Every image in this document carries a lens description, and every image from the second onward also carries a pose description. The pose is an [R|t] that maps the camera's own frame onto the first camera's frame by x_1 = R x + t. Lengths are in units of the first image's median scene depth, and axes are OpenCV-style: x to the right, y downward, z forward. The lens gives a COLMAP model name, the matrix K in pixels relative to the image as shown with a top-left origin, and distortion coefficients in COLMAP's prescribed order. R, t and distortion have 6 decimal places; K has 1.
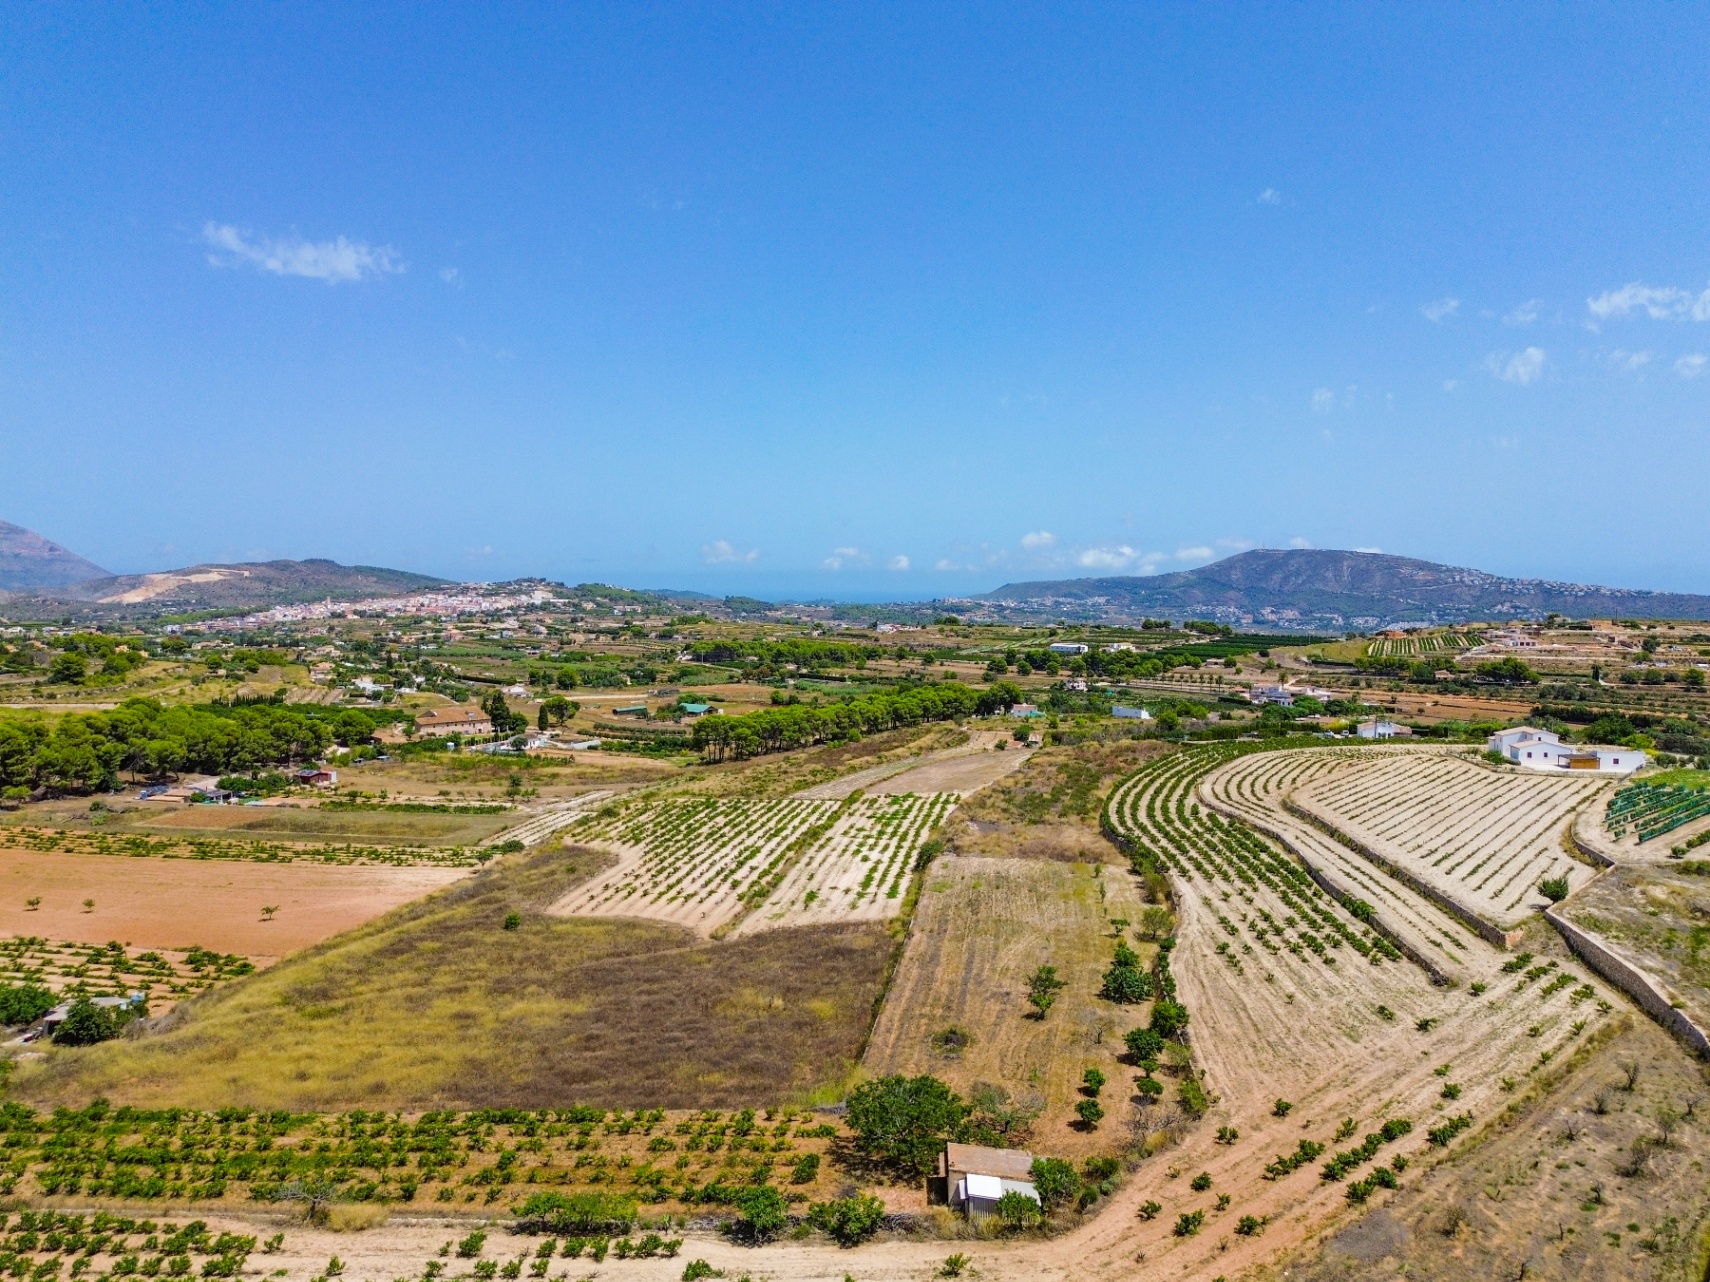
lens RADIAL K [[1220.9, 0, 850.3], [0, 1220.9, 628.9], [0, 0, 1]] dist [0.060292, -0.057289]
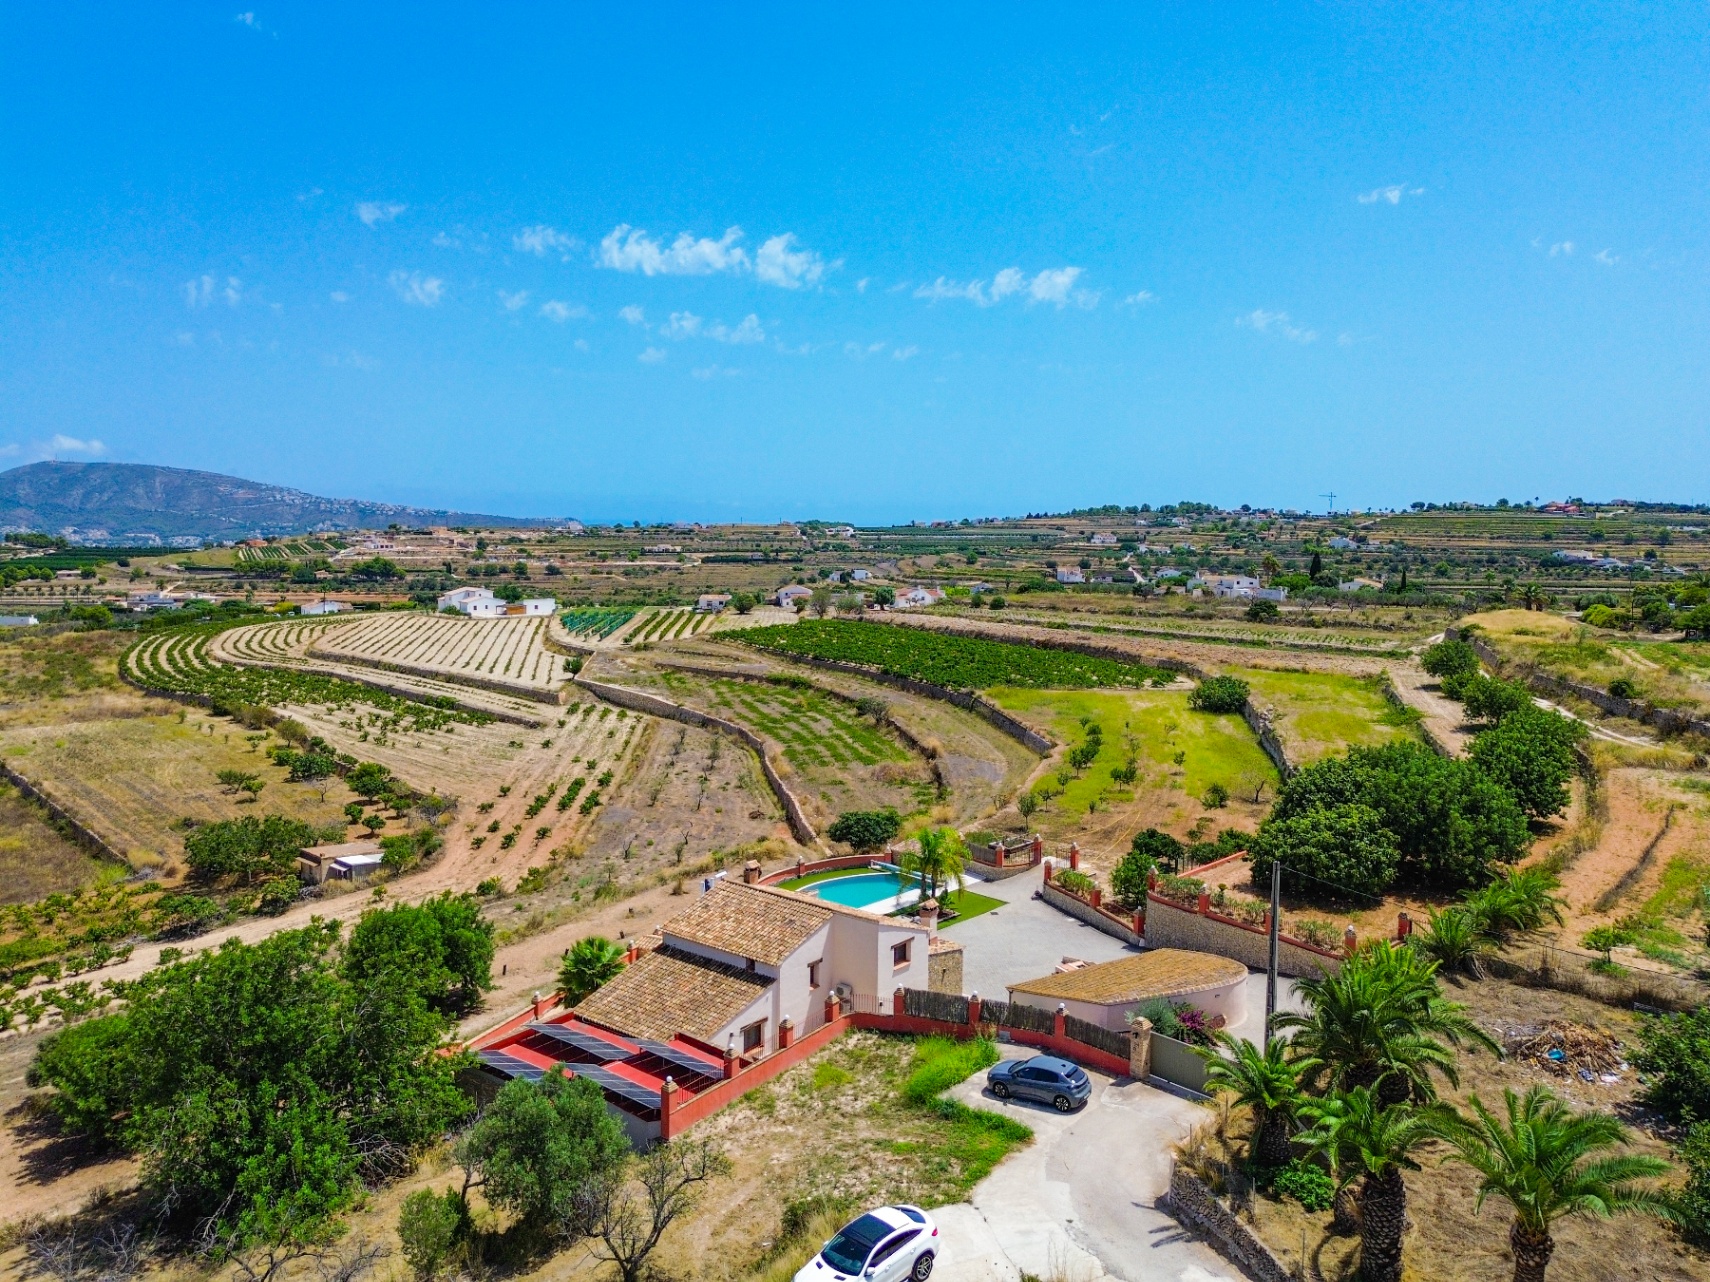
lens RADIAL K [[1220.9, 0, 866.1], [0, 1220.9, 655.5], [0, 0, 1]] dist [0.060292, -0.057289]
pose [[0.611603, -0.087653, 0.786294, -0.102418], [0.023064, 0.995397, 0.093022, 0.024417], [-0.790829, -0.038758, 0.610809, -0.036010]]
